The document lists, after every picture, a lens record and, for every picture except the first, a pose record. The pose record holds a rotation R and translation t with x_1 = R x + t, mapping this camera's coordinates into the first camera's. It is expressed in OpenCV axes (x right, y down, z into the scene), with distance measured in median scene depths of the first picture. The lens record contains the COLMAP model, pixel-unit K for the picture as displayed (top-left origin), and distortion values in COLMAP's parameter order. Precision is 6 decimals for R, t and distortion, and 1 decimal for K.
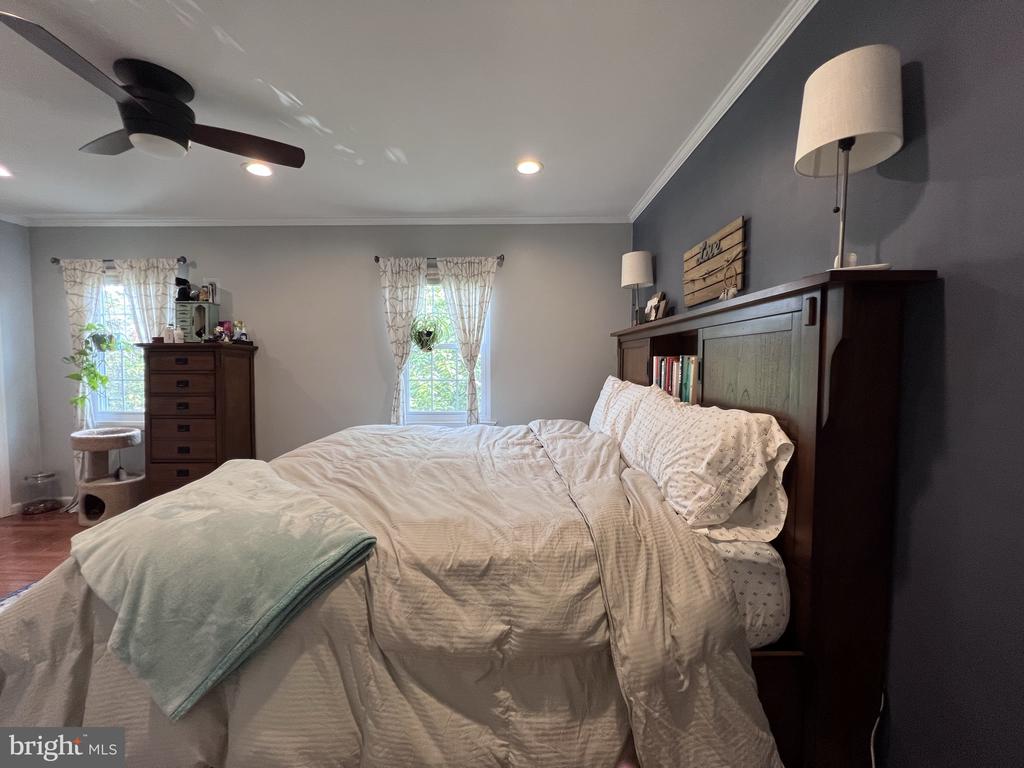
lens RADIAL K [[410.7, 0, 509.0], [0, 410.7, 382.7], [0, 0, 1]] dist [0.001043, 0.000262]
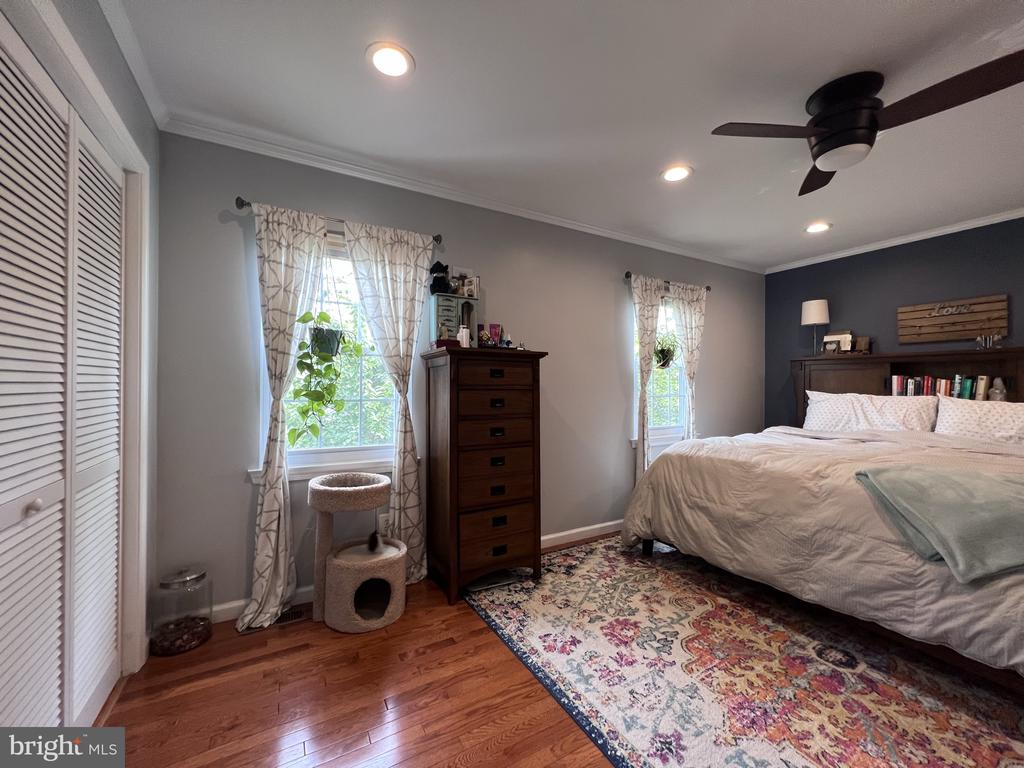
lens RADIAL K [[413.3, 0, 512.7], [0, 413.3, 384.0], [0, 0, 1]] dist [-0.000774, 0.000093]
pose [[0.863020, 0.005741, 0.505136, -1.065797], [0.020792, 0.998684, -0.046873, 0.004035], [-0.504741, 0.050955, 0.861766, 0.294658]]
